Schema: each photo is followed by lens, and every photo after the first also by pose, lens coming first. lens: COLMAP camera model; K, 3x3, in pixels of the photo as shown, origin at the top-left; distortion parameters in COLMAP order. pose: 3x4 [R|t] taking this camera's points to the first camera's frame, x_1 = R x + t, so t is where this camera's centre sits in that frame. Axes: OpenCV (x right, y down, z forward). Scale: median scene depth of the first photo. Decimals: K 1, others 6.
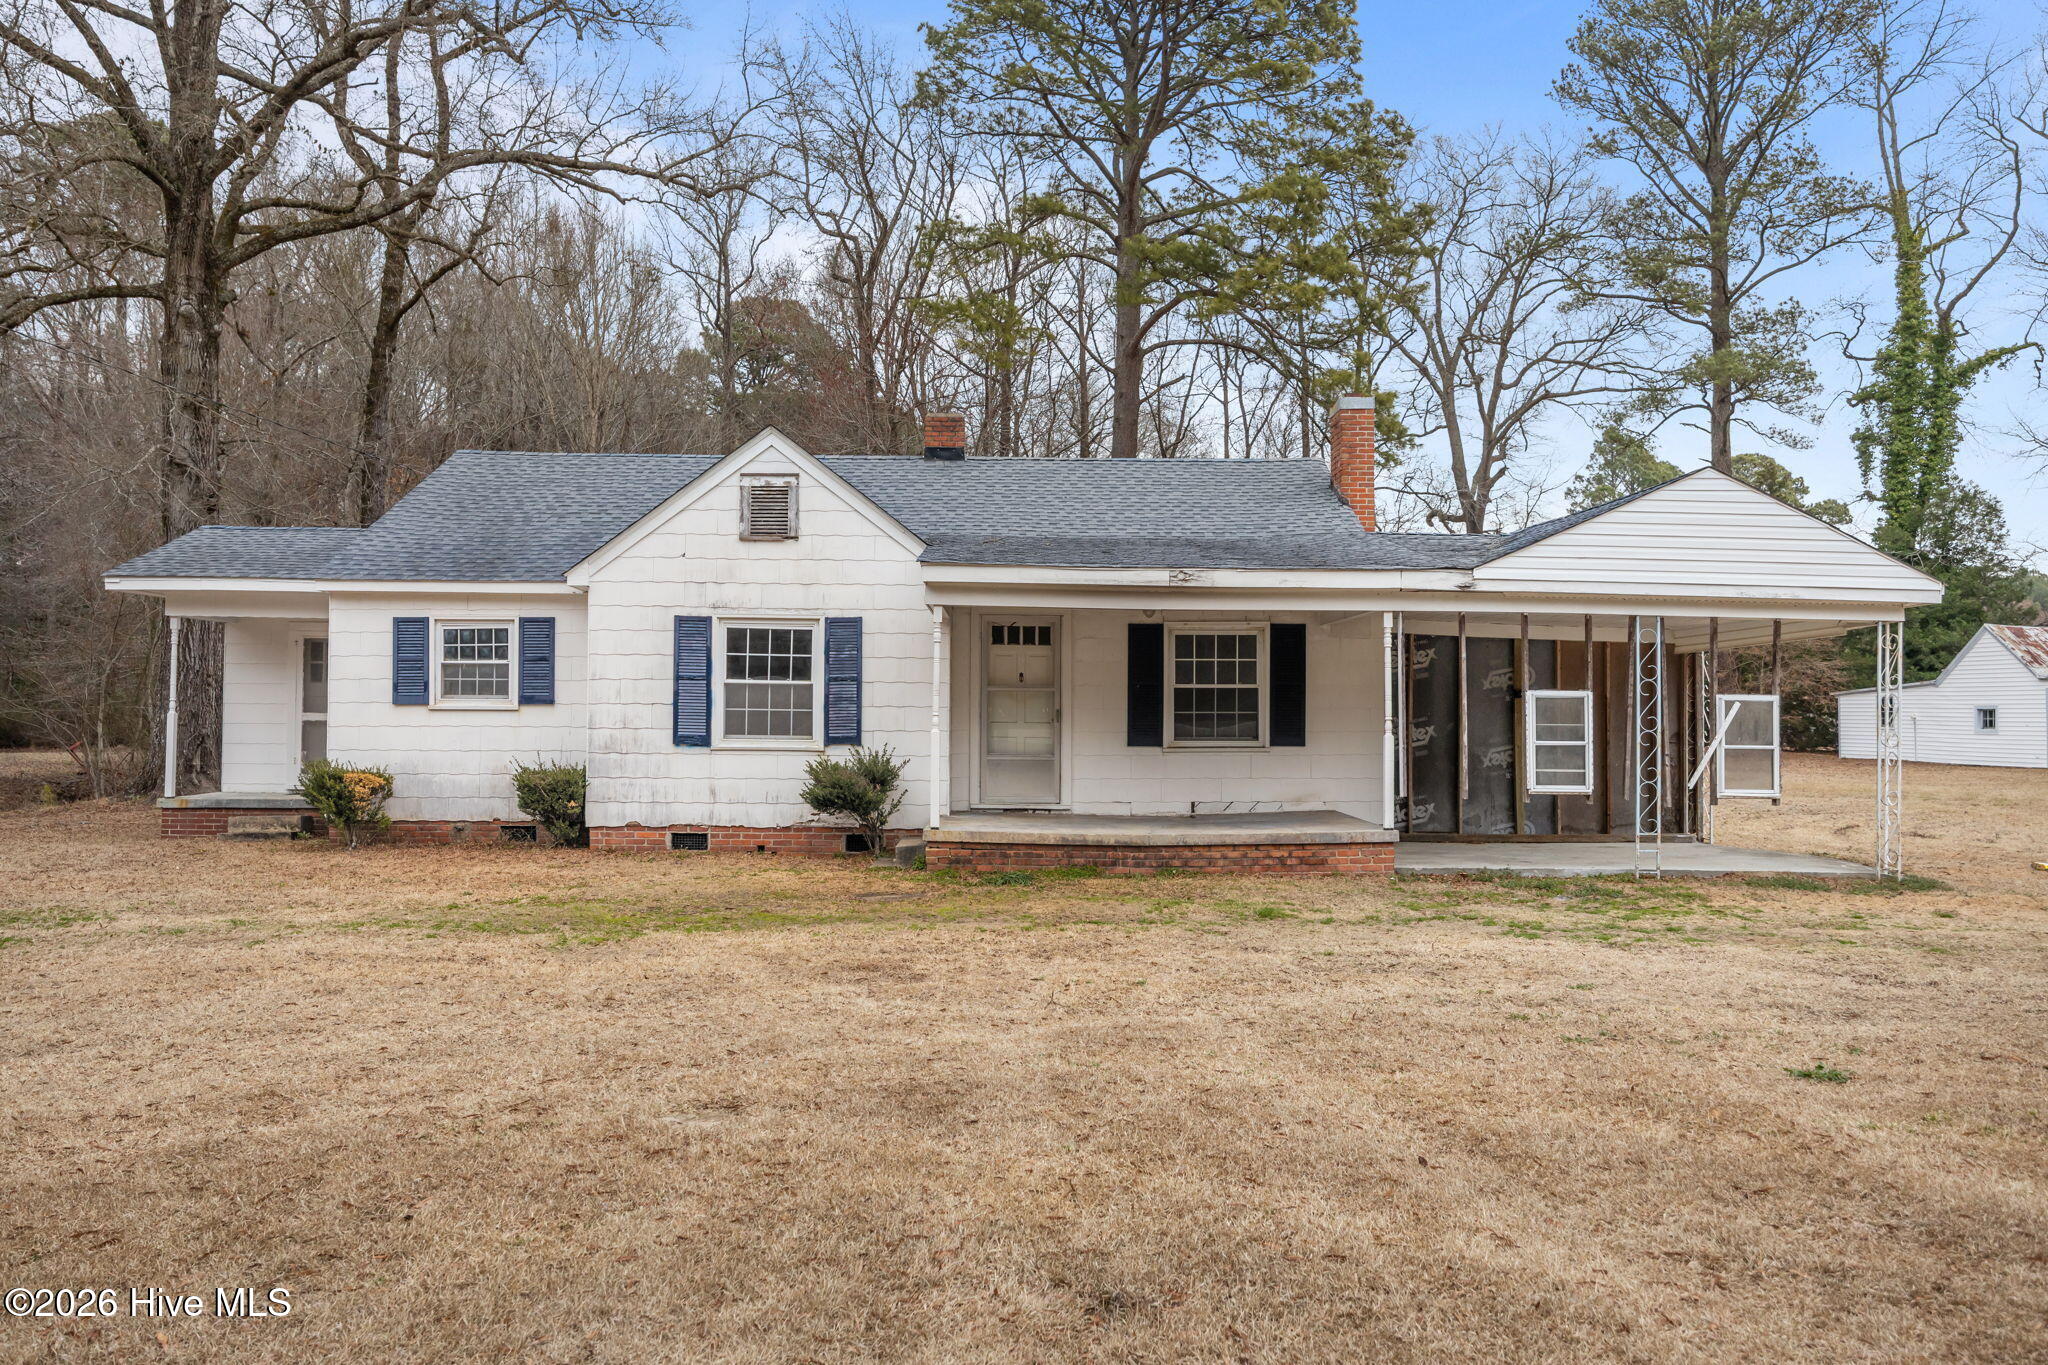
lens RADIAL K [[1492.1, 0, 1027.1], [0, 1492.1, 672.6], [0, 0, 1]] dist [-0.004744, -0.001189]
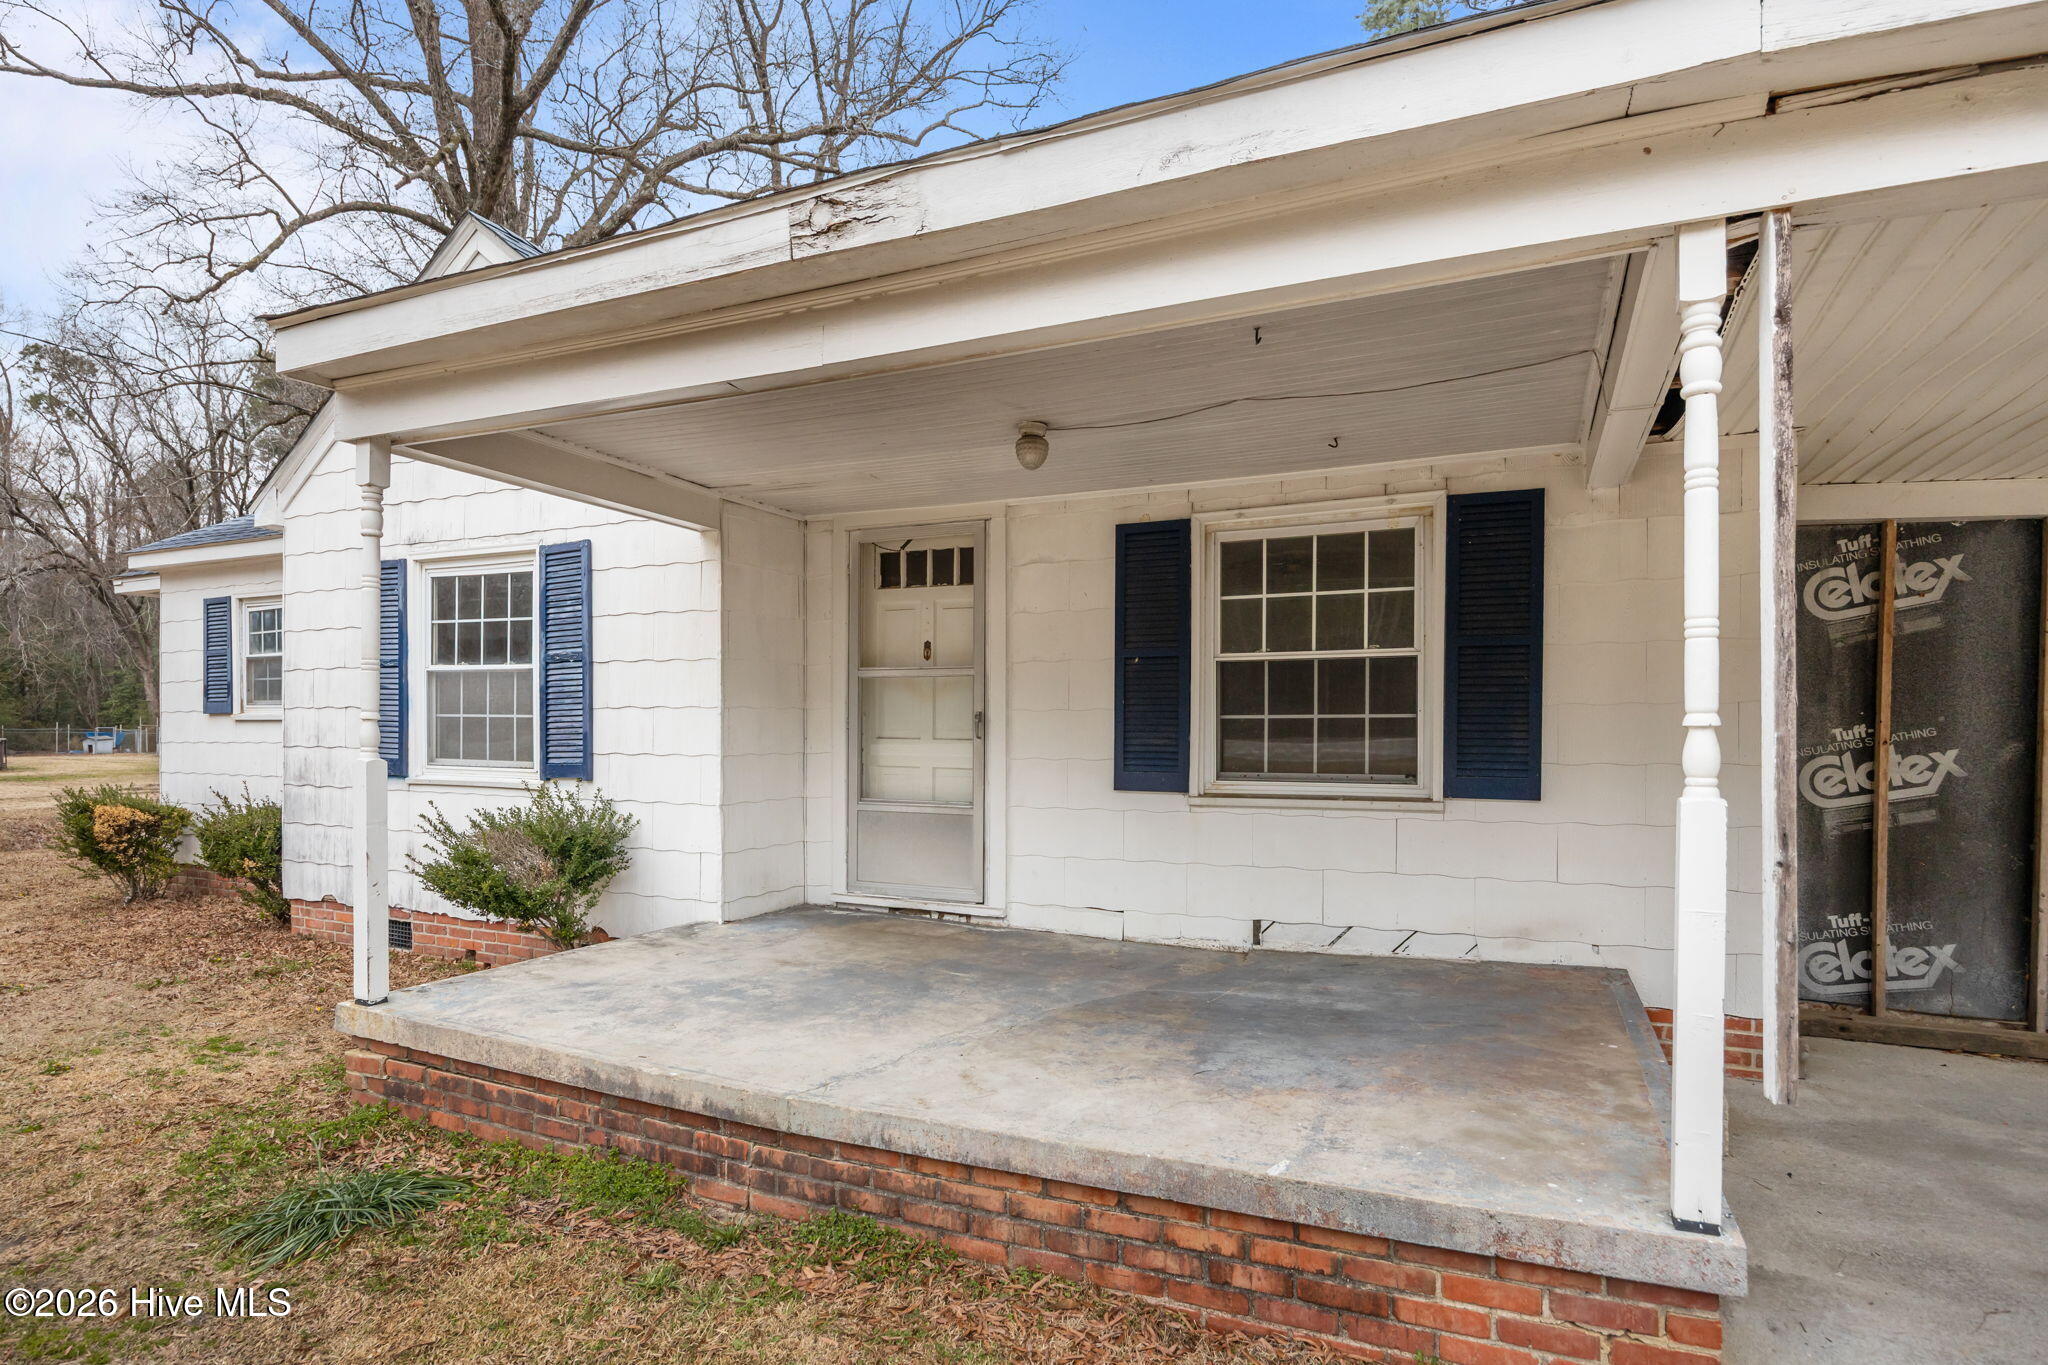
lens RADIAL K [[1067.9, 0, 1033.1], [0, 1067.9, 739.5], [0, 0, 1]] dist [-0.006398, -0.003848]
pose [[0.900672, 0.001159, -0.434498, 0.188832], [0.012803, 0.999491, 0.029206, 0.023653], [0.434311, -0.031868, 0.900199, 0.694333]]
